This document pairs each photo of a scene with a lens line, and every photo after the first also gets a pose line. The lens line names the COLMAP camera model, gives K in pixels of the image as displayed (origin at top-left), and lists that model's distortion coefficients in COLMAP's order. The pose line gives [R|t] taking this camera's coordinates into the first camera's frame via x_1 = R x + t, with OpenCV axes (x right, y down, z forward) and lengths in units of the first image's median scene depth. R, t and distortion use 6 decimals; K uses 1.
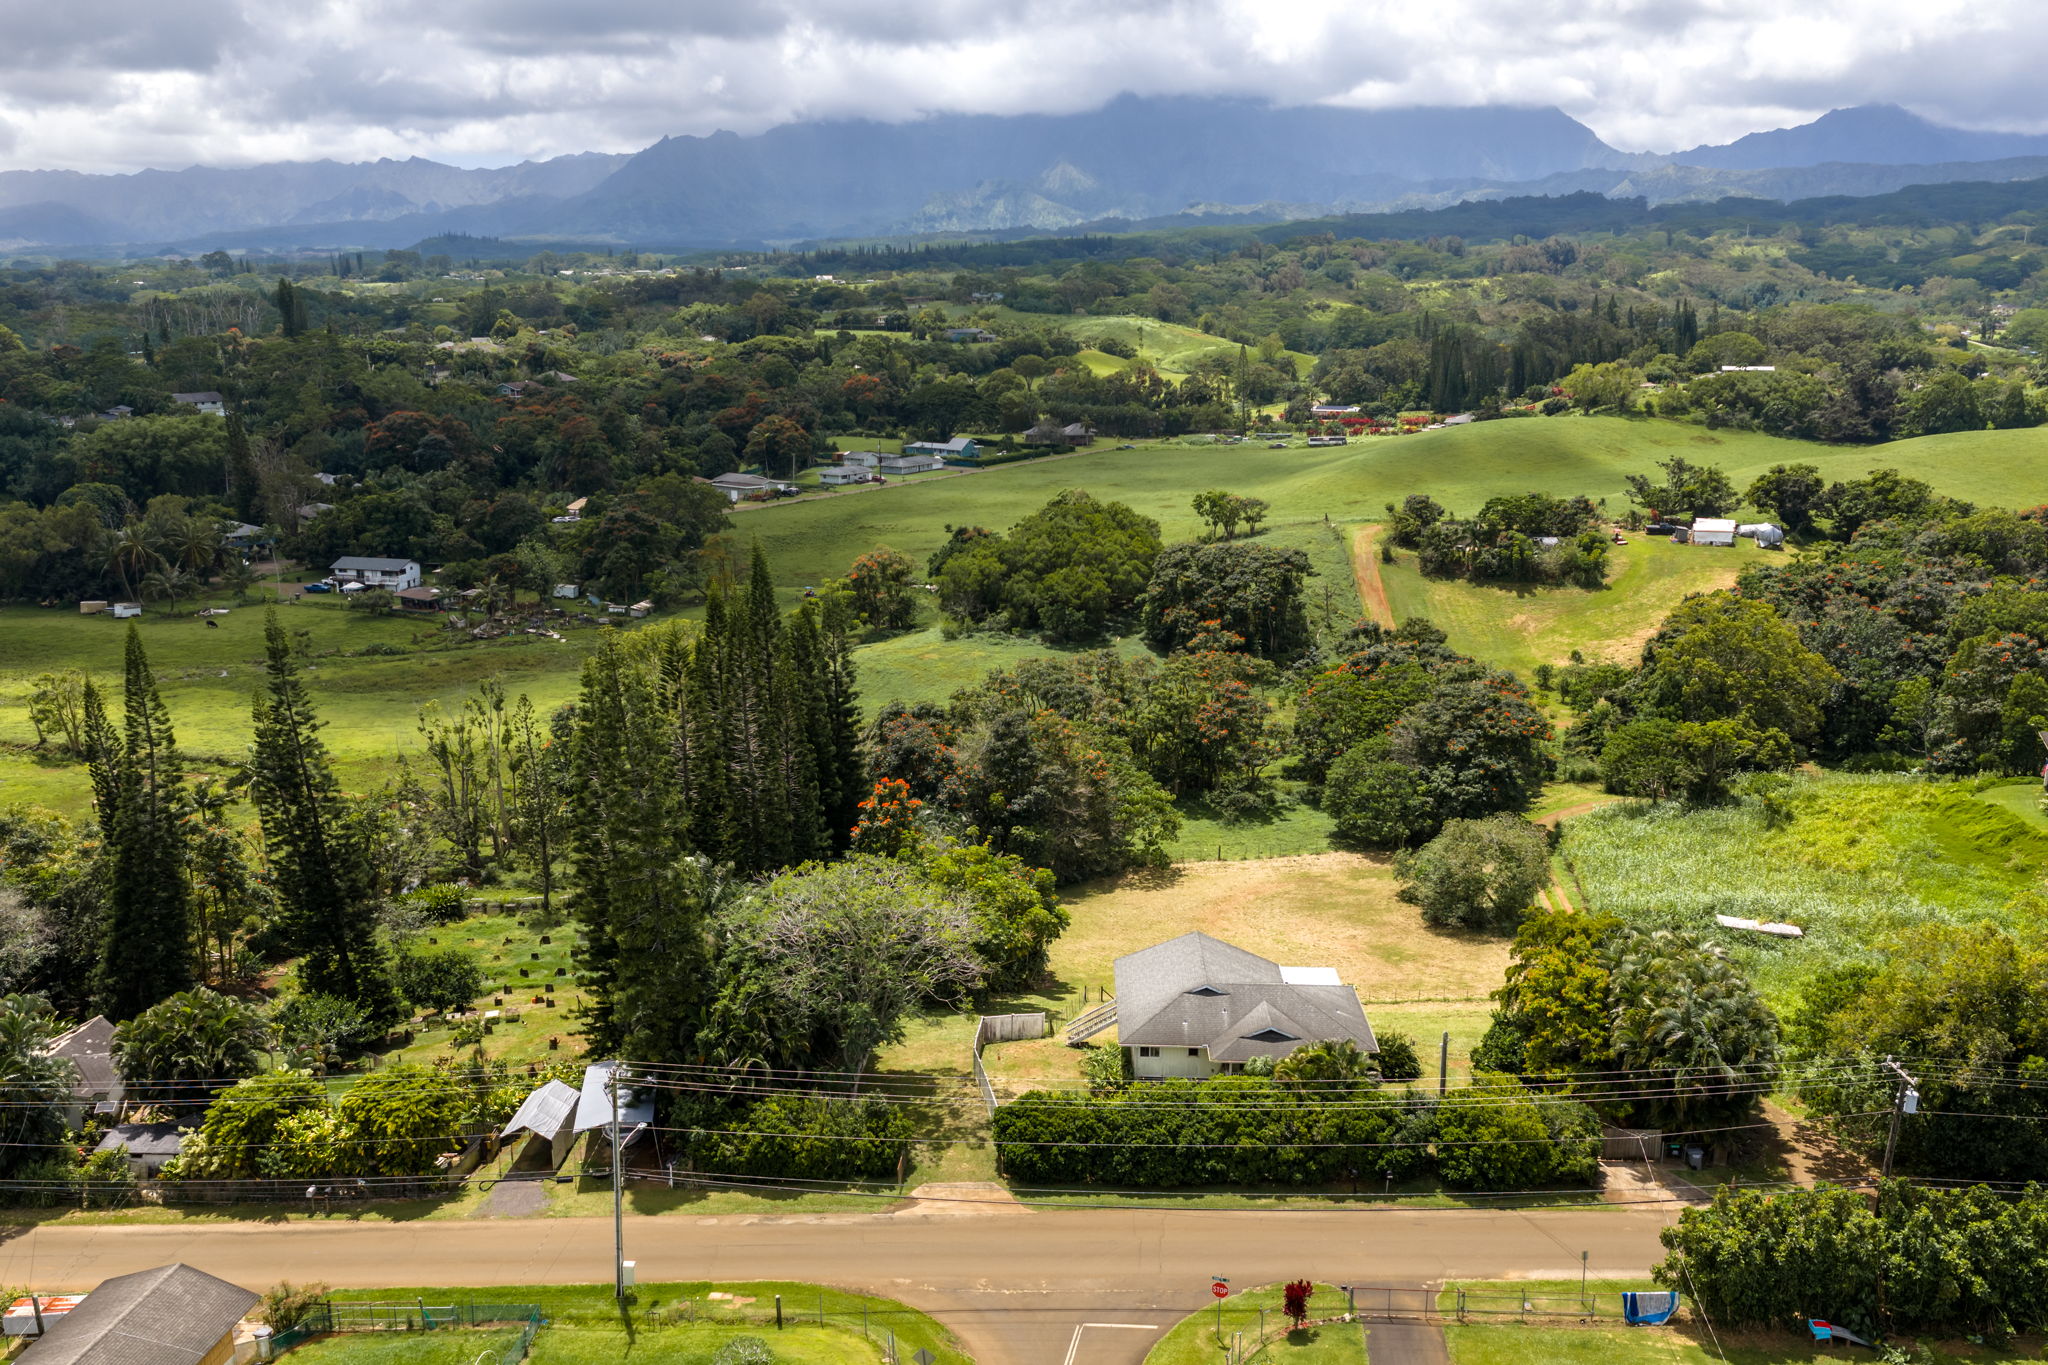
lens RADIAL K [[1747.6, 0, 1022.5], [0, 1747.6, 715.6], [0, 0, 1]] dist [0.027099, -0.060409]
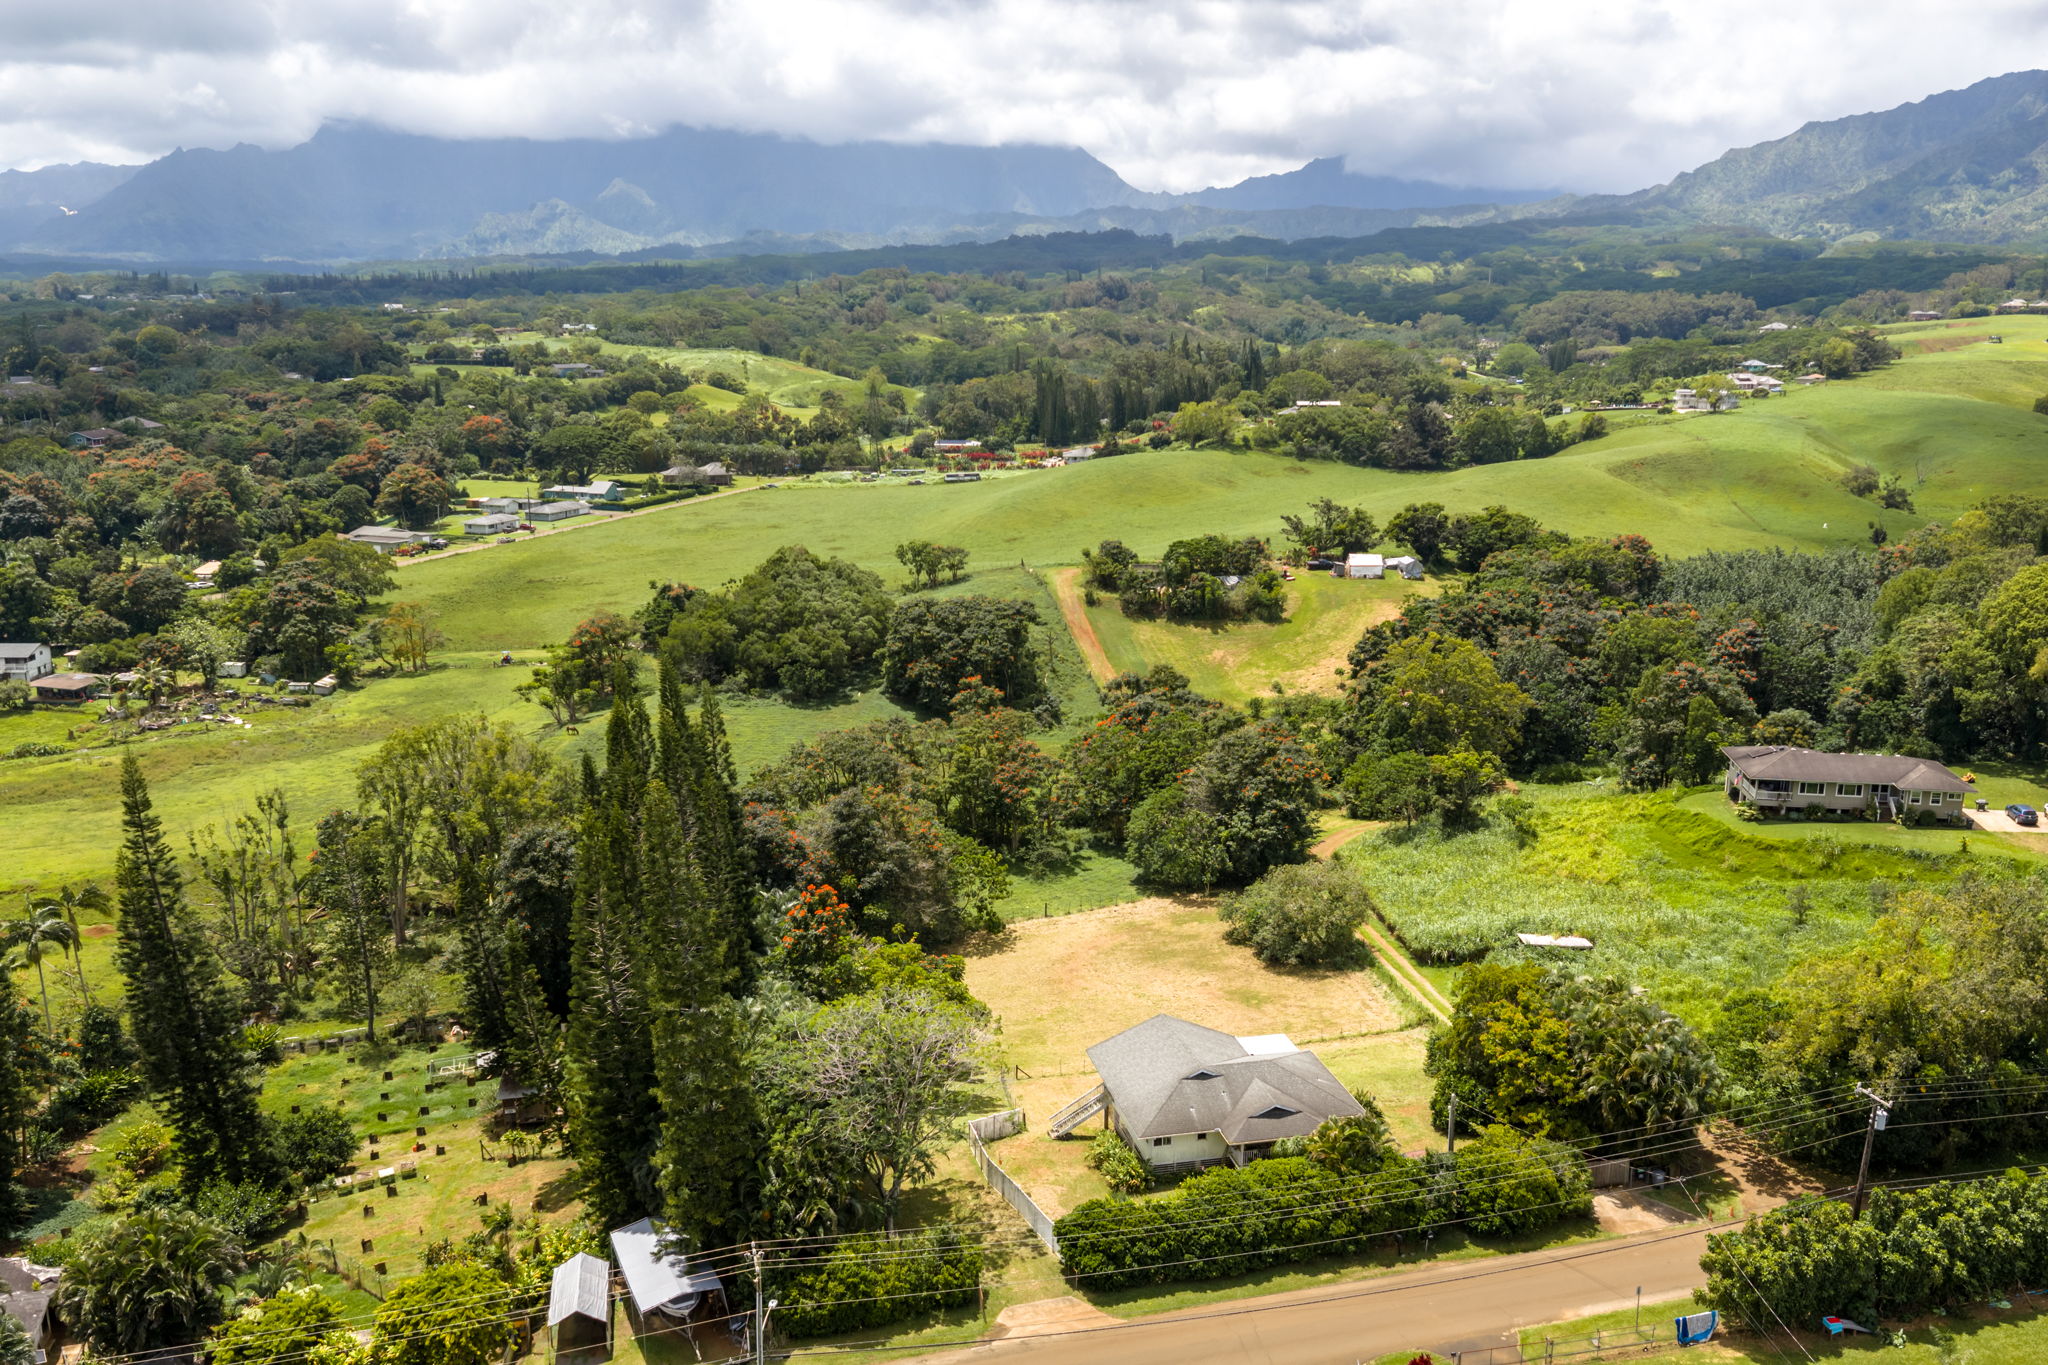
lens RADIAL K [[1696.0, 0, 1031.7], [0, 1696.0, 692.0], [0, 0, 1]] dist [0.012416, -0.012648]
pose [[0.957585, -0.058269, 0.282199, -0.125246], [0.061039, 0.998135, -0.001024, -0.036843], [-0.281613, 0.018206, 0.959355, 0.017773]]
